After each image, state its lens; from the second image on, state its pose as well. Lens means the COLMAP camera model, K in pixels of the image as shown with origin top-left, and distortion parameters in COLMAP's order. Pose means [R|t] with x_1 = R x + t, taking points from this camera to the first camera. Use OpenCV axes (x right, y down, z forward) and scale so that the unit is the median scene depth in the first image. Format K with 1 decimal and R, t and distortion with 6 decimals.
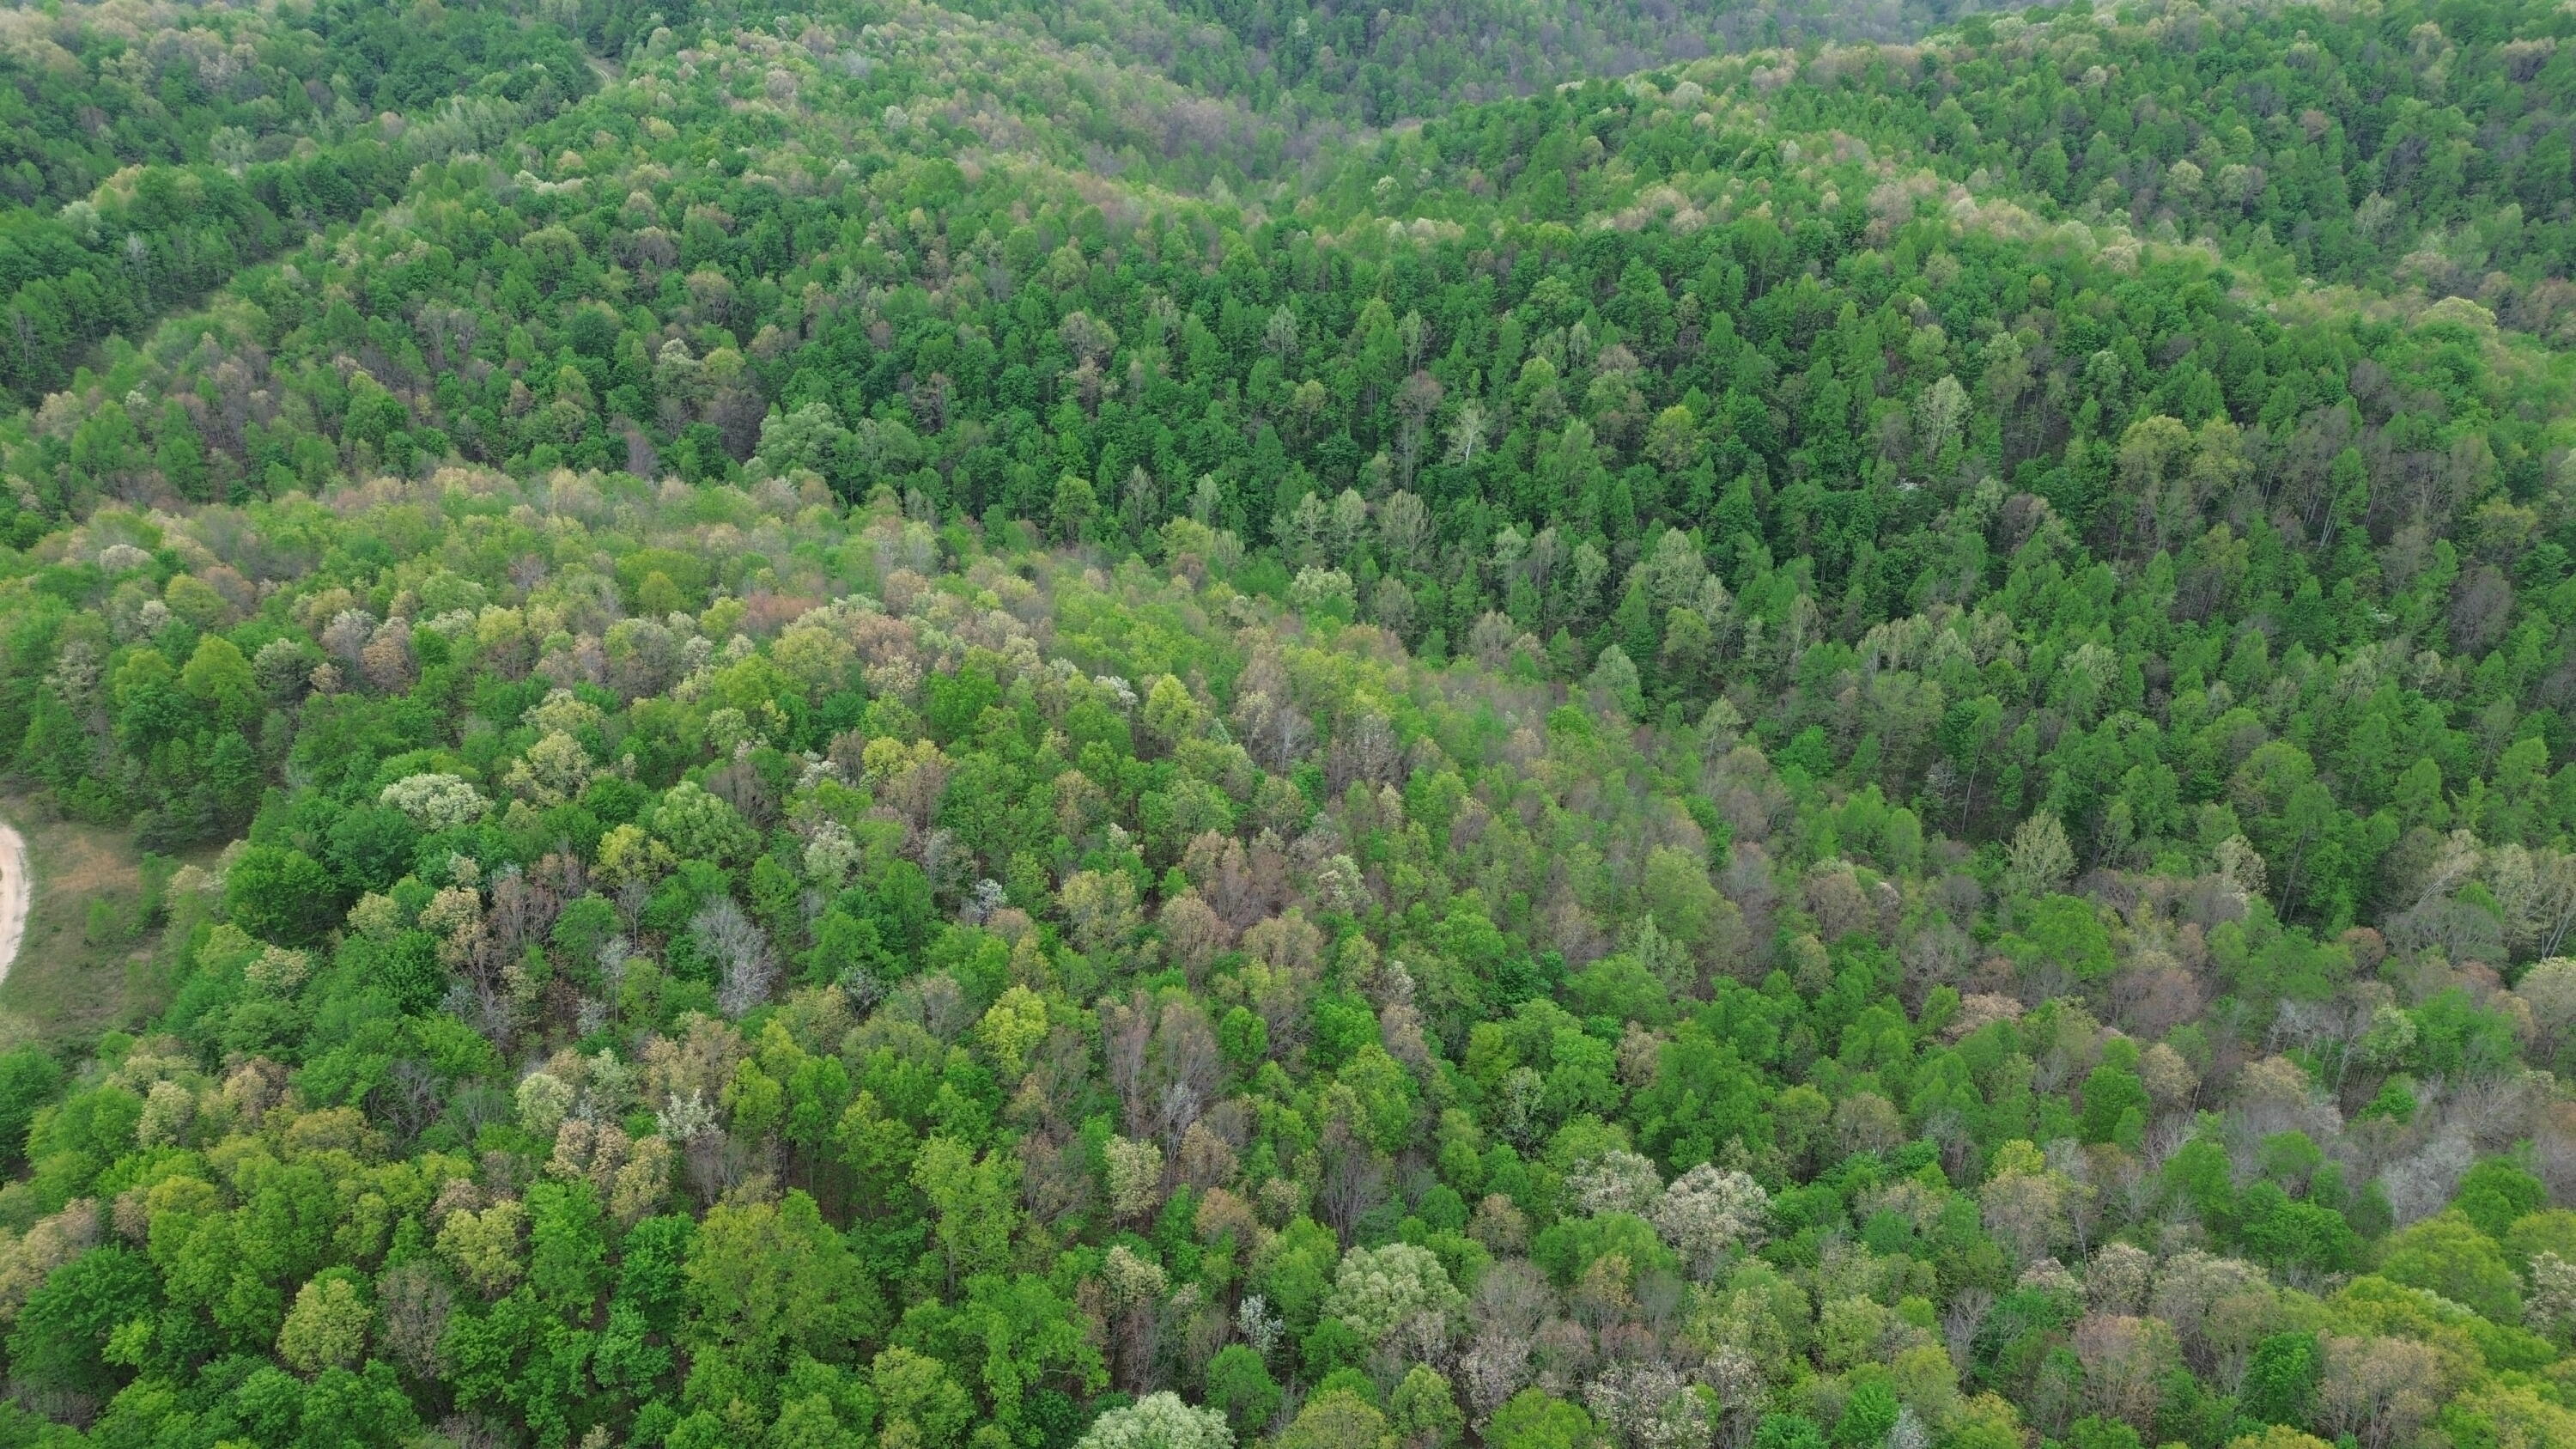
lens RADIAL K [[1817.9, 0, 1296.0], [0, 1817.9, 710.0], [0, 0, 1]] dist [0.074089, -0.068001]
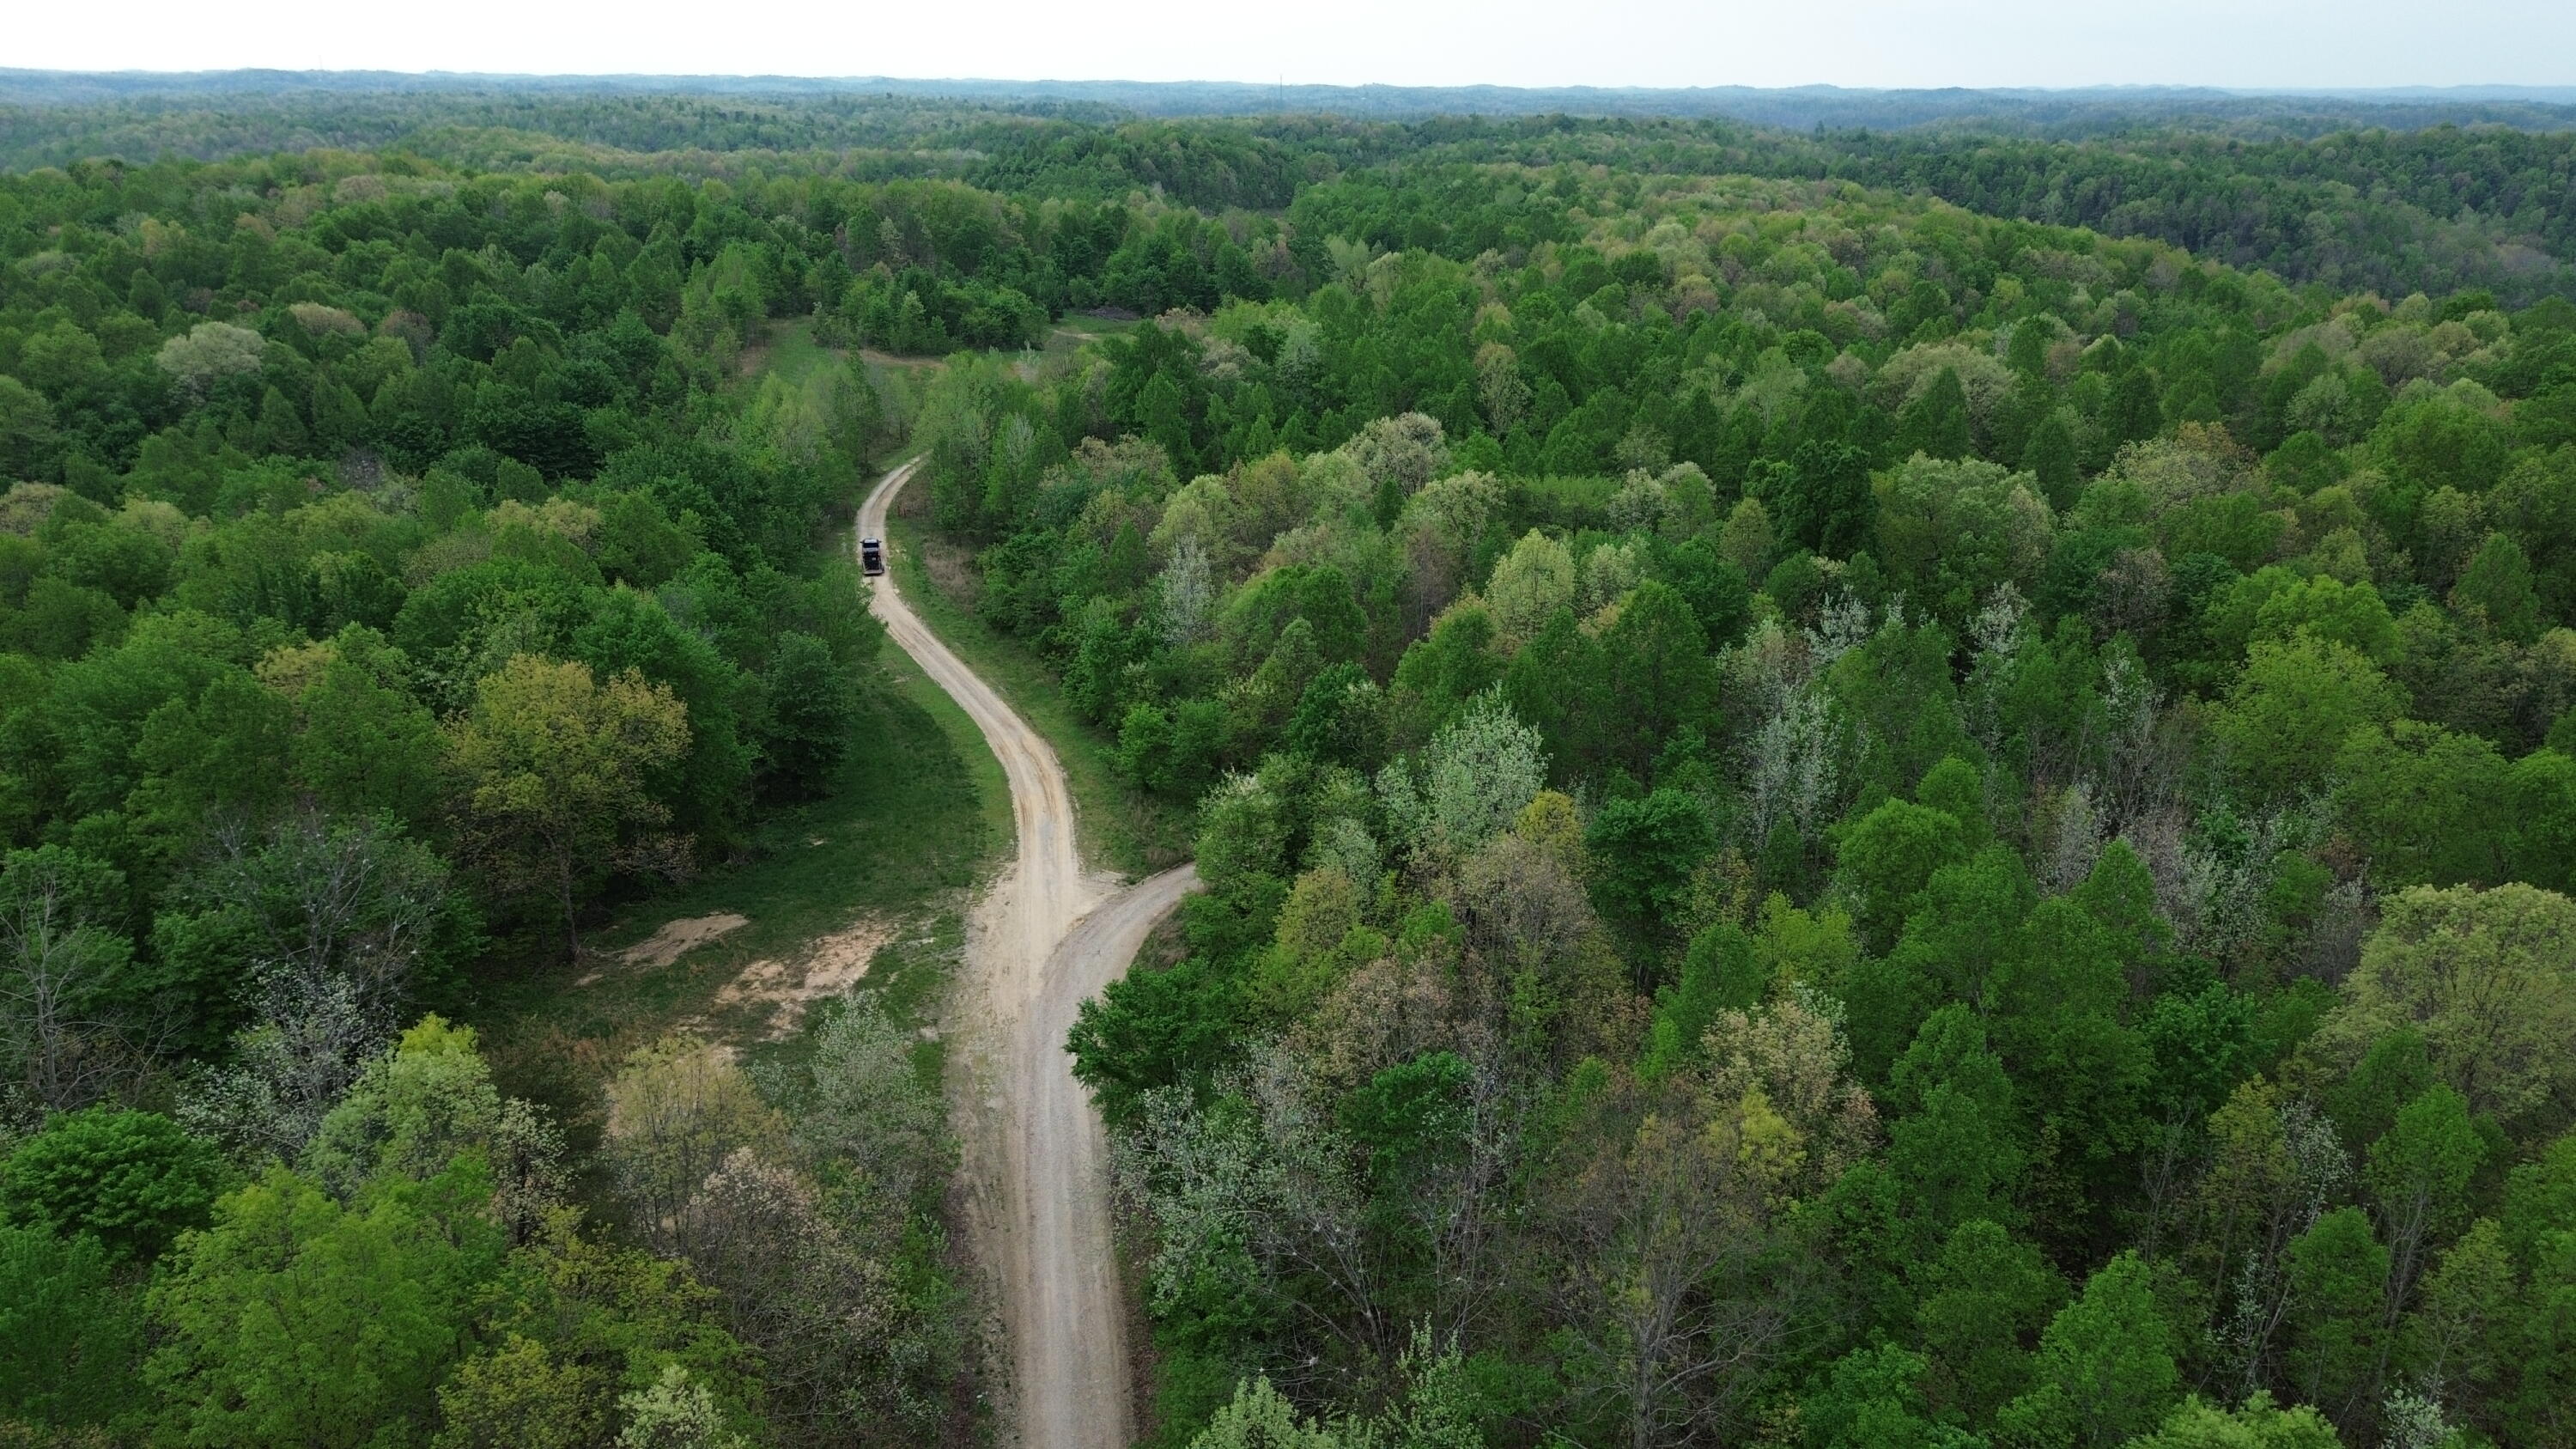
lens RADIAL K [[1817.9, 0, 1295.4], [0, 1817.9, 728.2], [0, 0, 1]] dist [0.074089, -0.068001]
pose [[0.901978, 0.146272, -0.406251, 0.551112], [-0.212697, 0.969316, -0.123237, 1.024809], [0.375760, 0.197565, 0.905413, -1.436485]]
